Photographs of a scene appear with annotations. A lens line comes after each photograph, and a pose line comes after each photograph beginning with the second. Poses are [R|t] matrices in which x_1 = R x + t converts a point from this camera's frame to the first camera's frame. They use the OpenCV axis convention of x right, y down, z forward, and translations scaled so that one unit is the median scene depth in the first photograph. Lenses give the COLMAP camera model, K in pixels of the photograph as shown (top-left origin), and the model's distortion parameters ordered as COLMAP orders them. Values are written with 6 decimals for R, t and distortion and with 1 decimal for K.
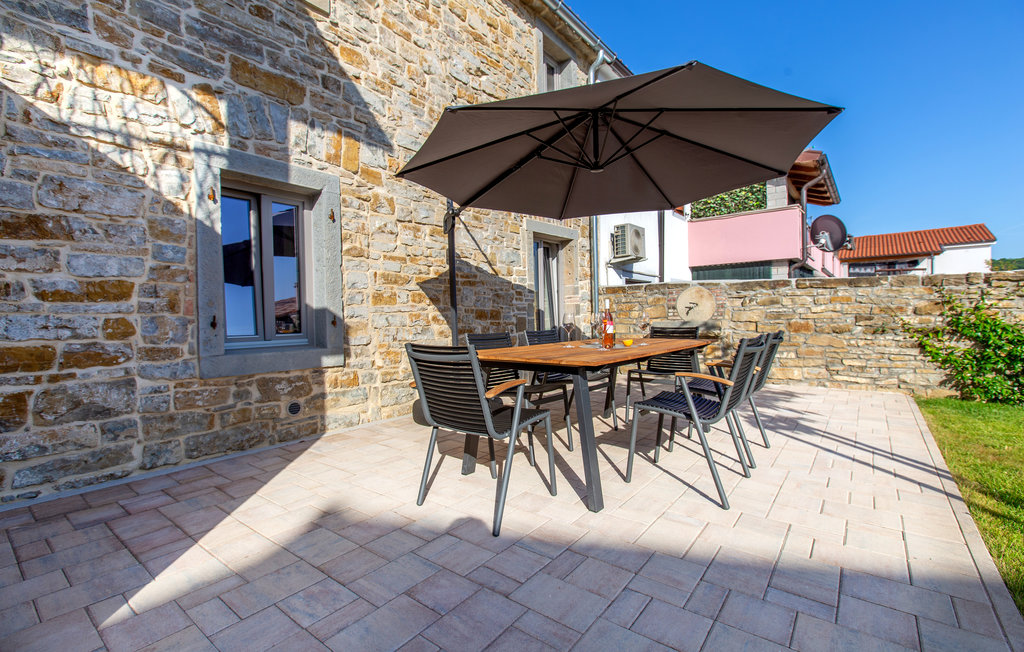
lens RADIAL K [[457.6, 0, 517.3], [0, 457.6, 327.7], [0, 0, 1]] dist [0.003238, -0.002857]
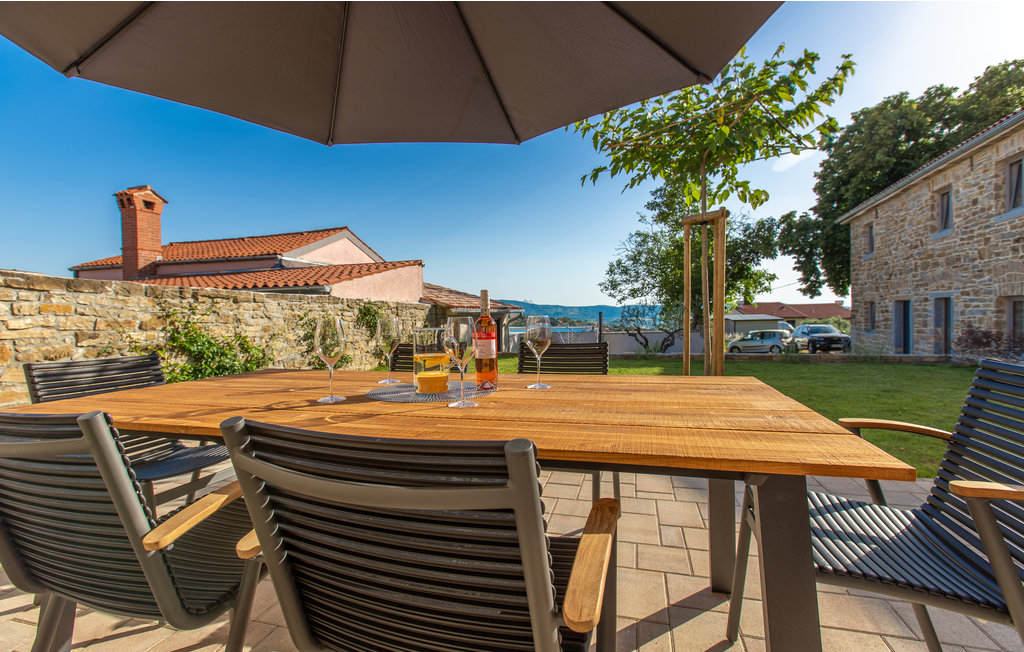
lens RADIAL K [[457.6, 0, 514.2], [0, 457.6, 327.1], [0, 0, 1]] dist [0.003238, -0.002857]
pose [[-0.384068, 0.000262, 0.923305, -0.162254], [0.048945, 0.998600, 0.020077, -0.015796], [-0.922006, 0.052902, -0.383543, 0.629041]]
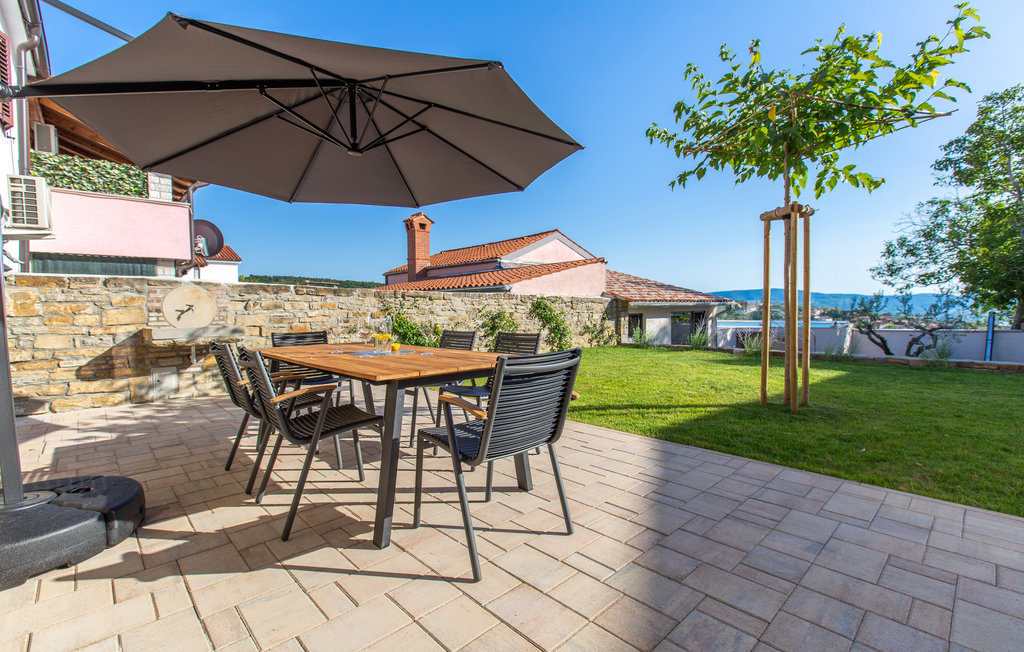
lens RADIAL K [[457.6, 0, 505.2], [0, 457.6, 324.2], [0, 0, 1]] dist [0.003238, -0.002857]
pose [[0.155053, -0.016218, 0.987773, -0.391816], [0.034667, 0.999339, 0.010966, -0.010506], [-0.987298, 0.032543, 0.155513, 0.356225]]
